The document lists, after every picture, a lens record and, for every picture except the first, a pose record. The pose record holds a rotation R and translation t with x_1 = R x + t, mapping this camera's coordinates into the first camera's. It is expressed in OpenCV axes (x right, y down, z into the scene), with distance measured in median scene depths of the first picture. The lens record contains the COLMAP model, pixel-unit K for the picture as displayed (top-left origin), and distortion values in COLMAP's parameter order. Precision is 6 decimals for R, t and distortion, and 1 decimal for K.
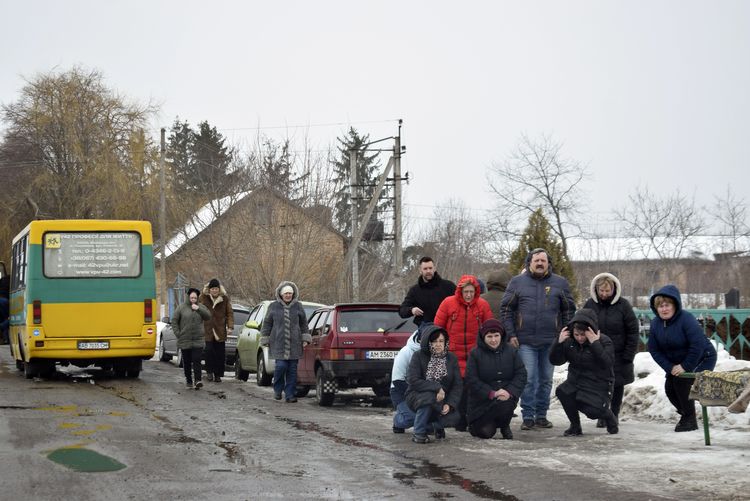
lens RADIAL K [[1763.9, 0, 375.0], [0, 1763.9, 250.5], [0, 0, 1]] dist [0.119181, 0.000000]
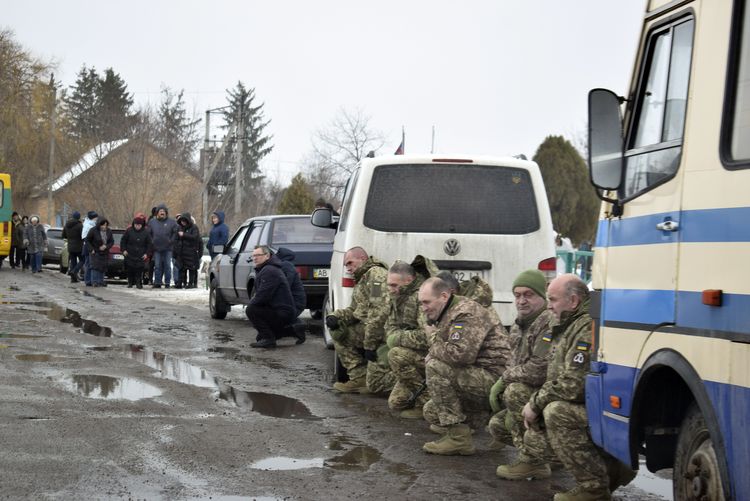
lens RADIAL K [[1763.9, 0, 375.3], [0, 1763.9, 251.6], [0, 0, 1]] dist [0.119181, 0.000000]
pose [[0.998028, 0.046164, 0.042533, 0.030825], [-0.047640, 0.998273, 0.034361, -0.003764], [-0.040873, -0.036320, 0.998504, -0.140552]]
